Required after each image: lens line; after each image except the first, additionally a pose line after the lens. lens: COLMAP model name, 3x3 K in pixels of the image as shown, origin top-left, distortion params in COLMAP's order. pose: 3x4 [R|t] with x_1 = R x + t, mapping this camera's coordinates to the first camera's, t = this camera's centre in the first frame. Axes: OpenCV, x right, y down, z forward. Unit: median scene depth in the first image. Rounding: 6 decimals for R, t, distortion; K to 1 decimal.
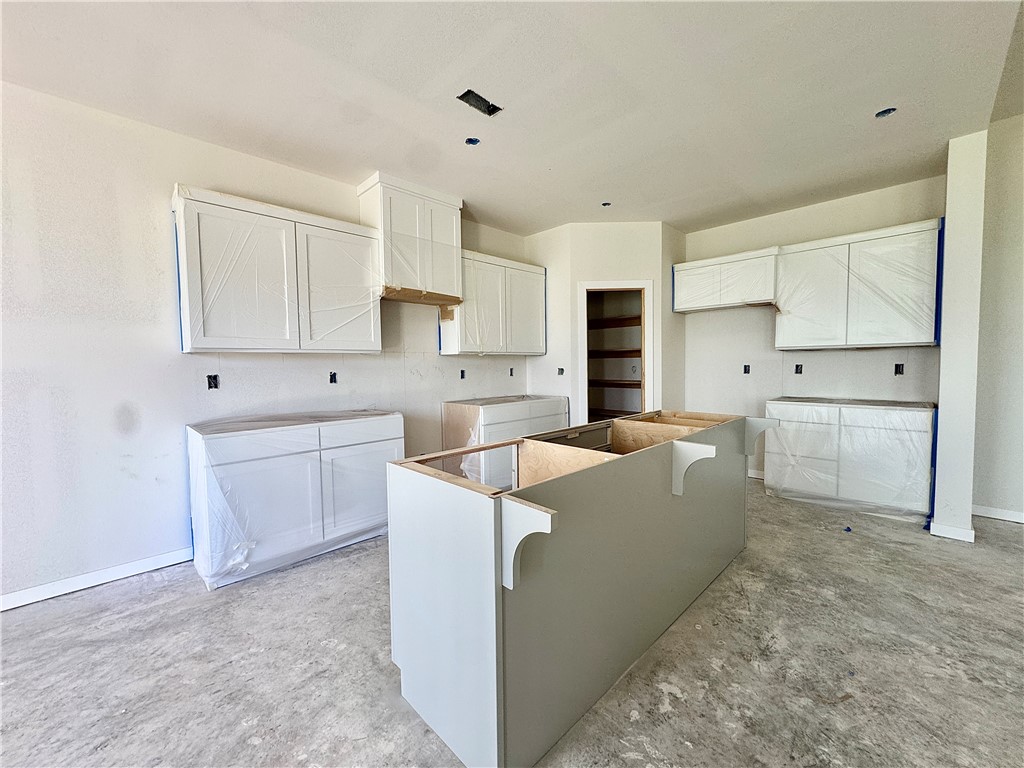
lens RADIAL K [[410.6, 0, 513.4], [0, 410.6, 383.0], [0, 0, 1]] dist [-0.004691, 0.001391]
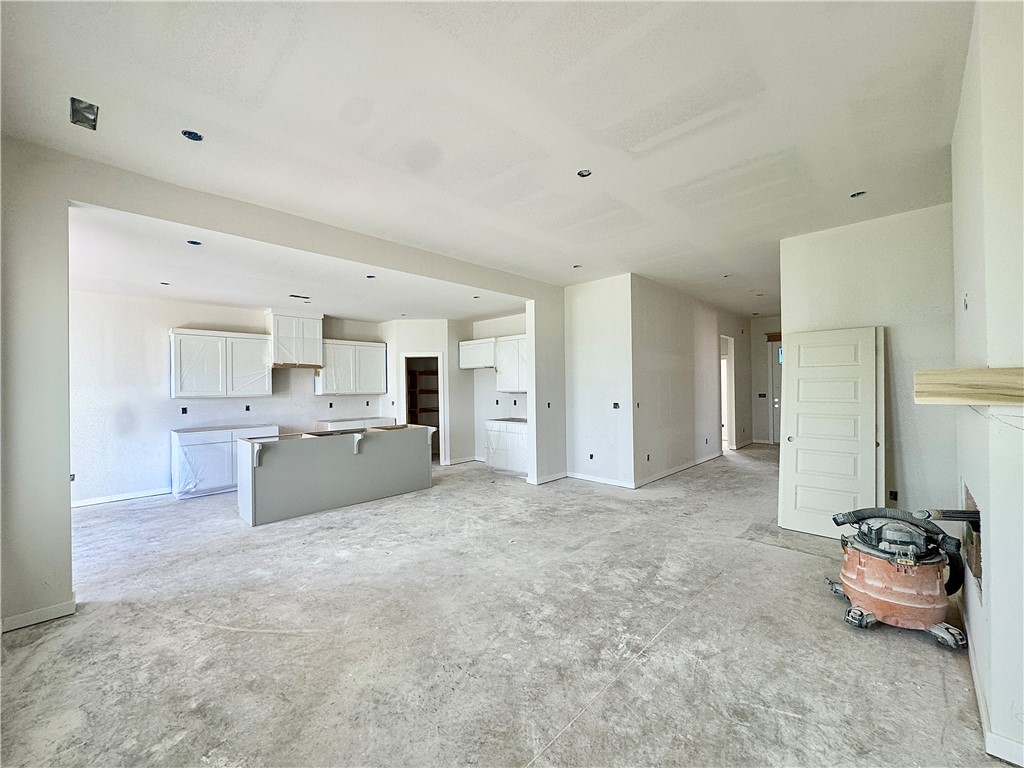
lens RADIAL K [[410.6, 0, 514.6], [0, 410.6, 381.4], [0, 0, 1]] dist [-0.004691, 0.001391]
pose [[0.999645, 0.001316, 0.026609, 0.754590], [0.000259, 0.998251, -0.059116, -0.023796], [-0.026641, 0.059102, 0.997896, -0.961966]]
